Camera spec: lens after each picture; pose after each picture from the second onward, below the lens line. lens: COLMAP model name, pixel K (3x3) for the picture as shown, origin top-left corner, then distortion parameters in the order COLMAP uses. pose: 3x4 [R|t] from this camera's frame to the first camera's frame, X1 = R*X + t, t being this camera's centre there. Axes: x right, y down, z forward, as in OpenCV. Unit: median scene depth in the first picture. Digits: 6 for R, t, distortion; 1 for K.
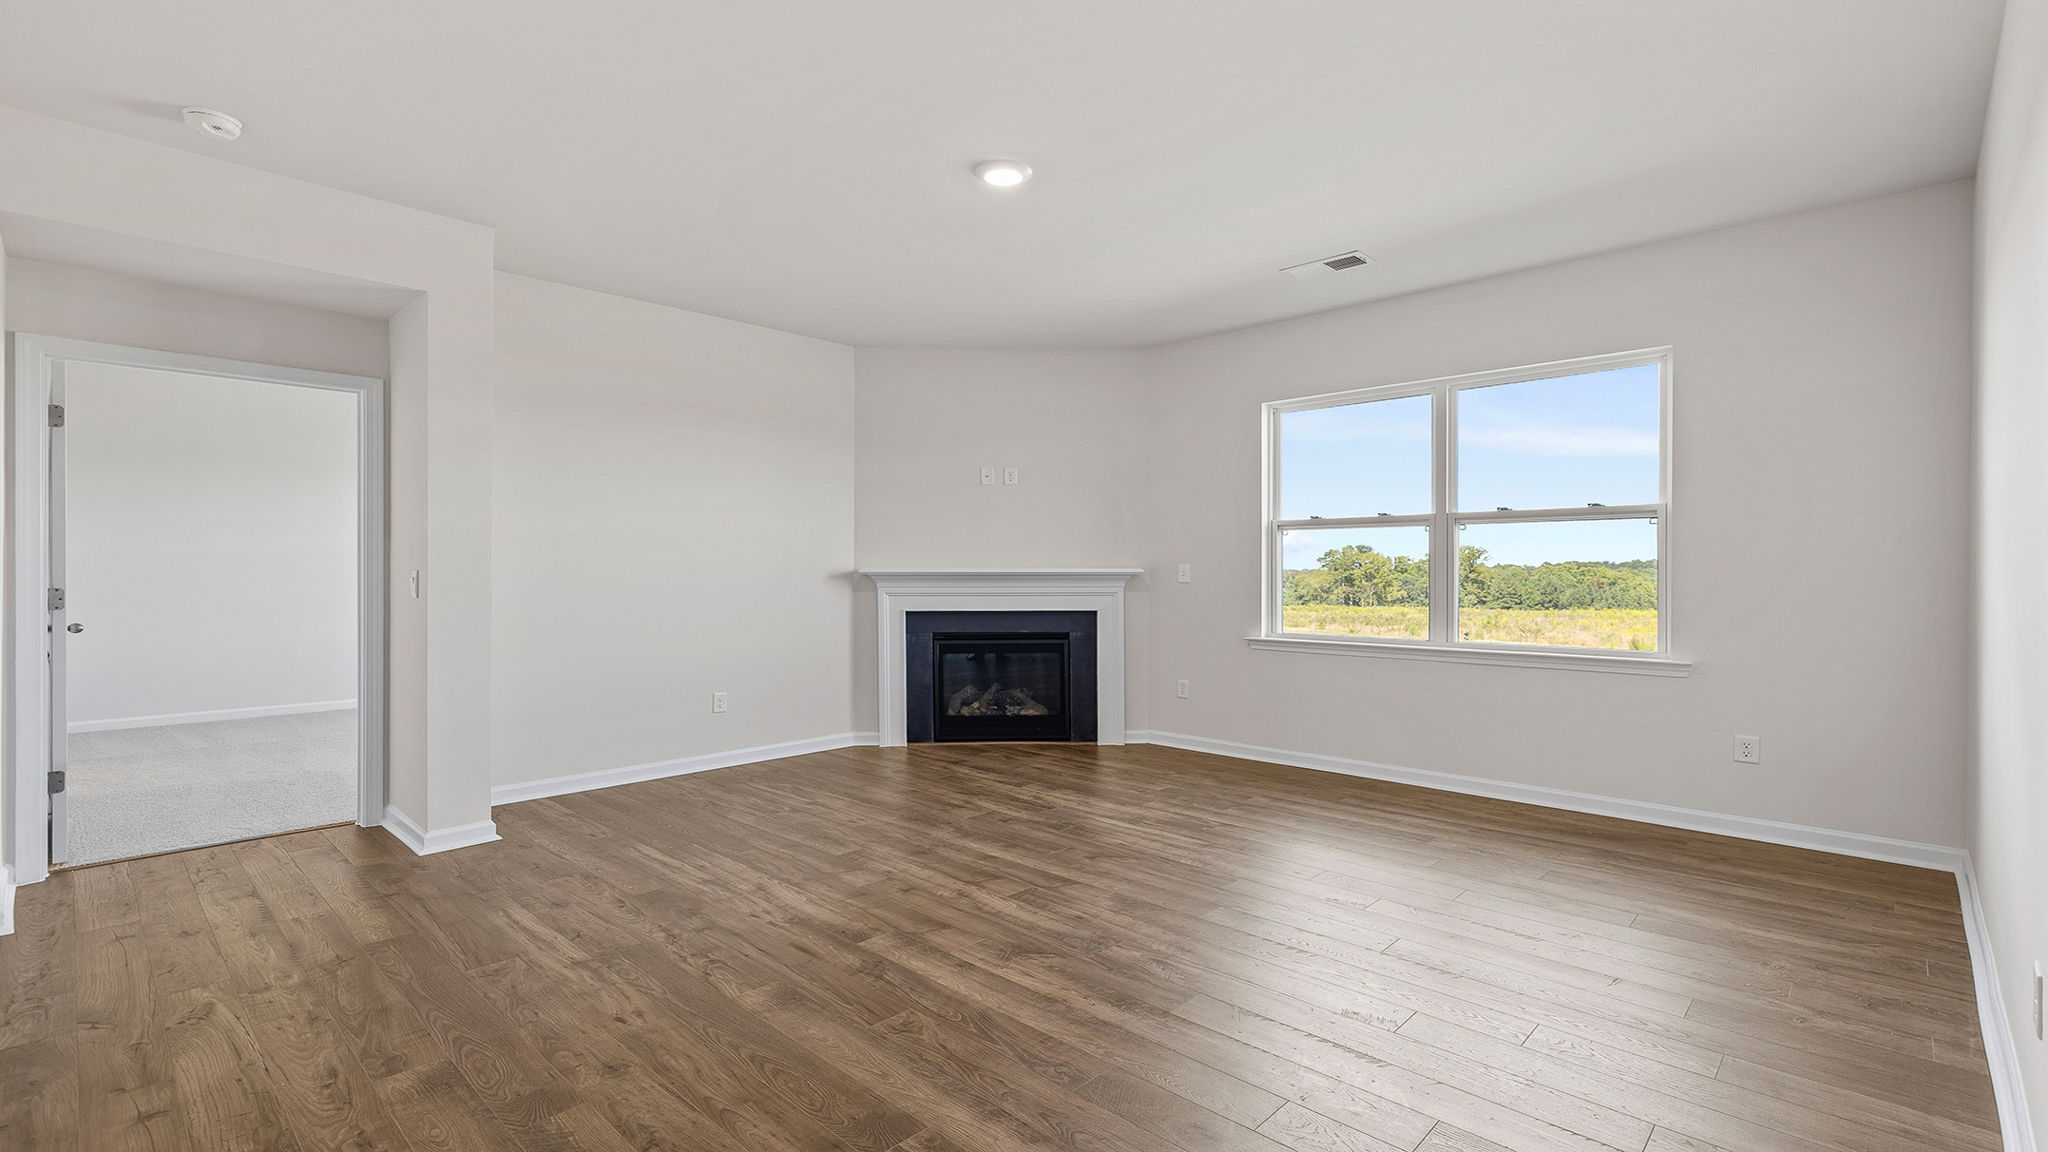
lens RADIAL K [[896.9, 0, 1022.2], [0, 896.9, 574.0], [0, 0, 1]] dist [0.003056, -0.000001]
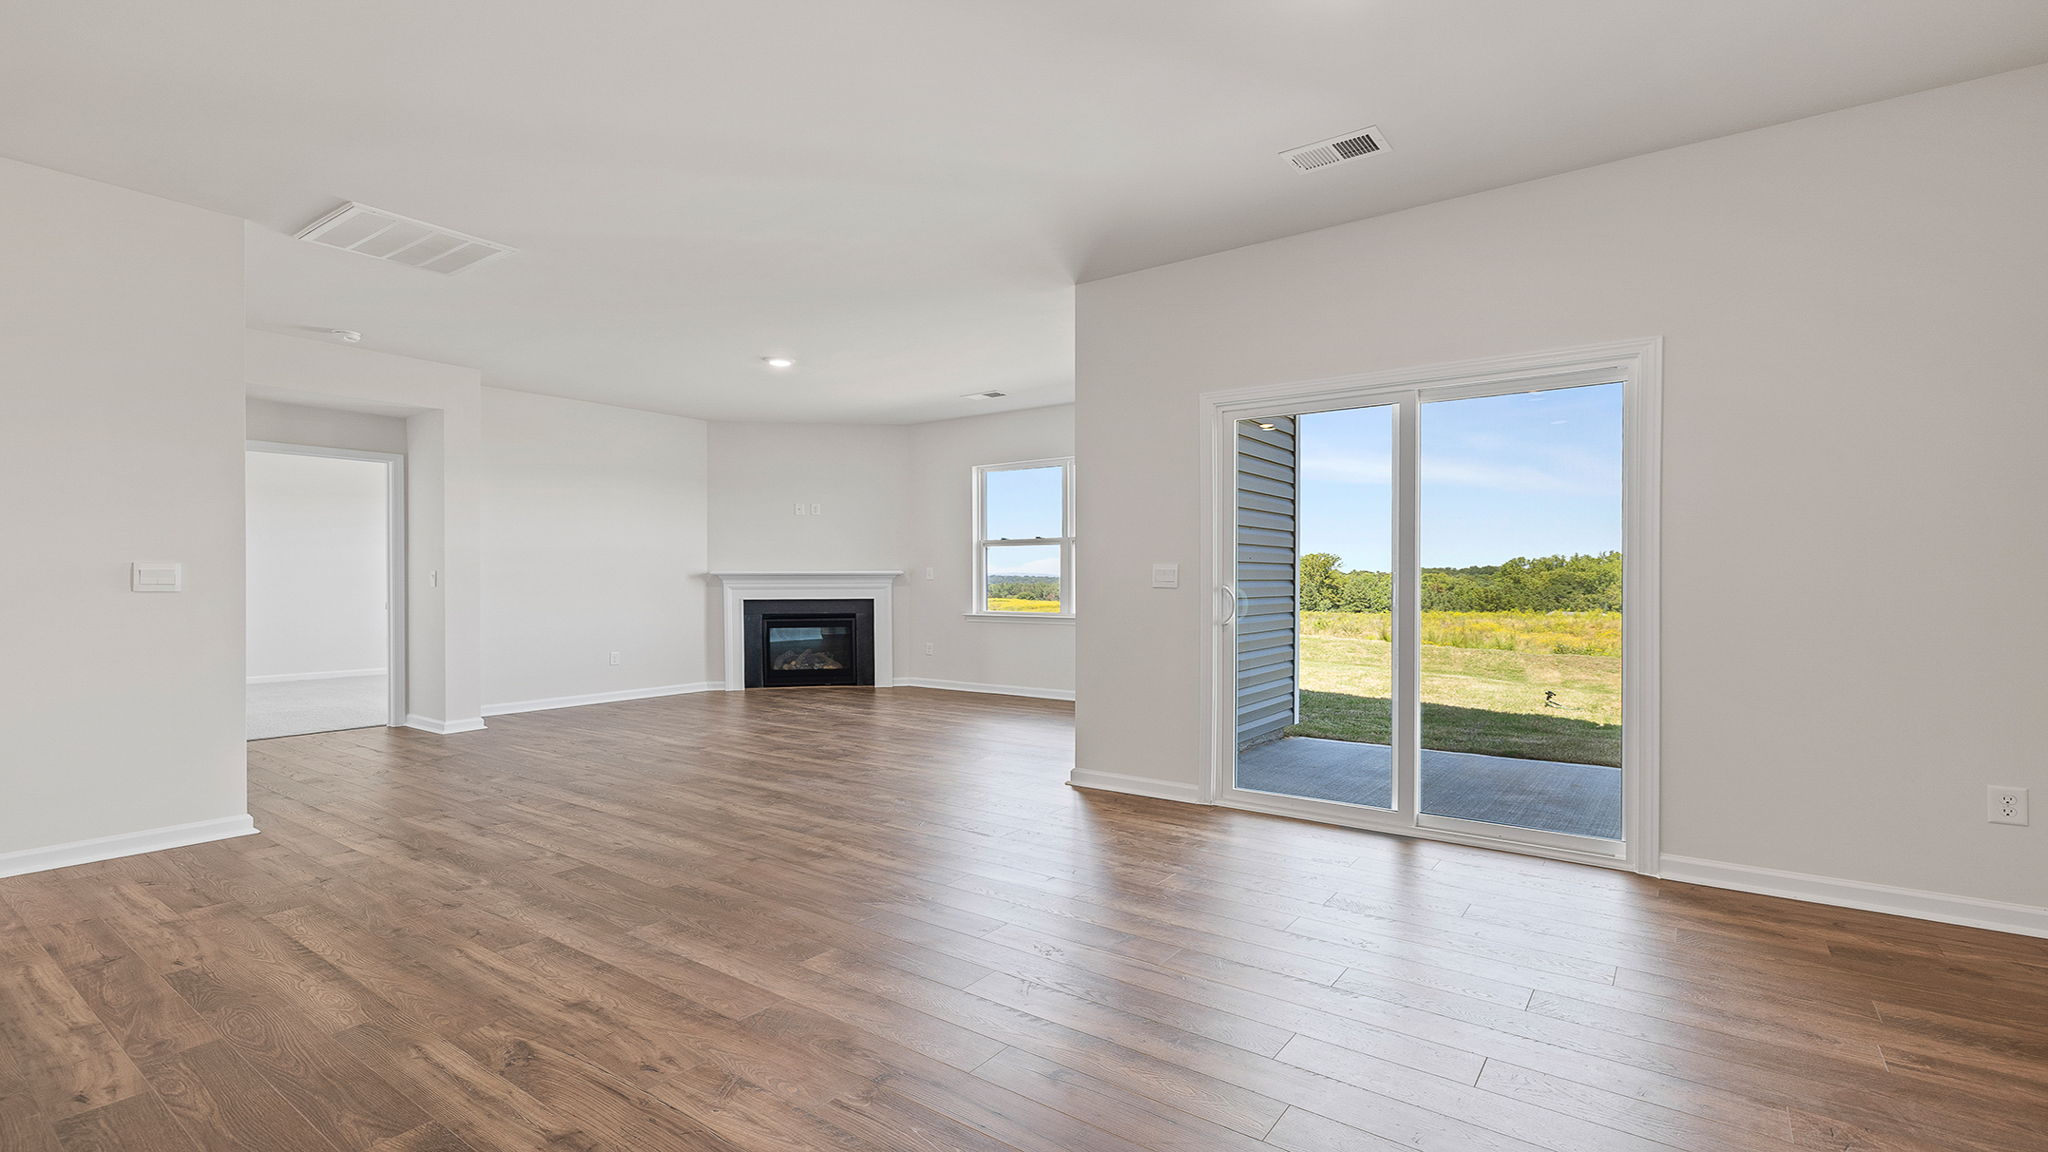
lens RADIAL K [[896.9, 0, 1017.7], [0, 896.9, 578.5], [0, 0, 1]] dist [0.003056, -0.000001]
pose [[0.992151, -0.004084, 0.124982, 0.190588], [0.004568, 0.999983, -0.003586, 0.018601], [-0.124965, 0.004128, 0.992153, -0.752692]]
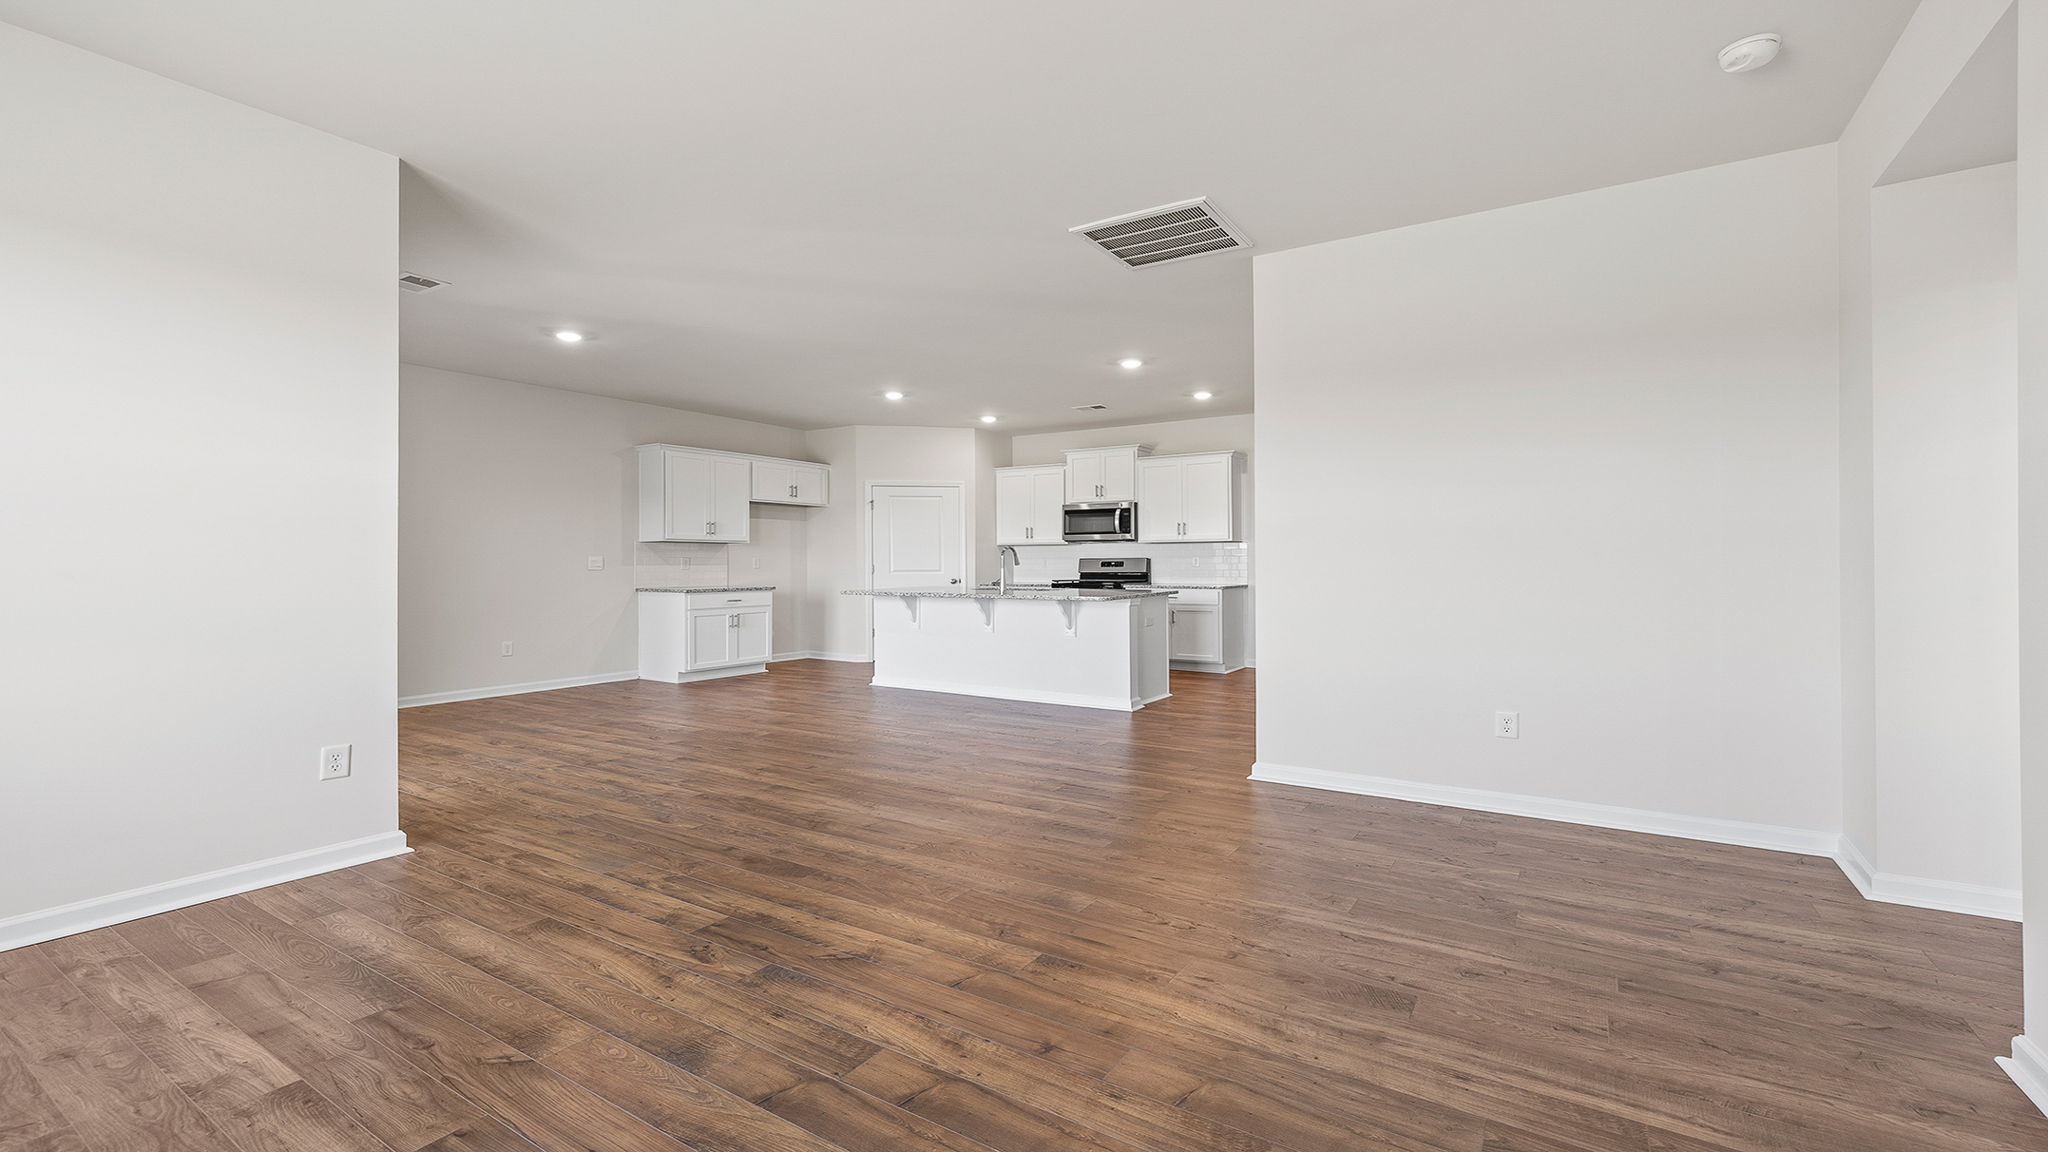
lens RADIAL K [[896.9, 0, 1019.2], [0, 896.9, 568.1], [0, 0, 1]] dist [0.003056, -0.000001]
pose [[-0.981606, 0.002253, -0.190906, 0.007696], [0.000790, 0.999970, 0.007737, 0.012479], [0.190917, 0.007444, -0.981578, 1.372769]]
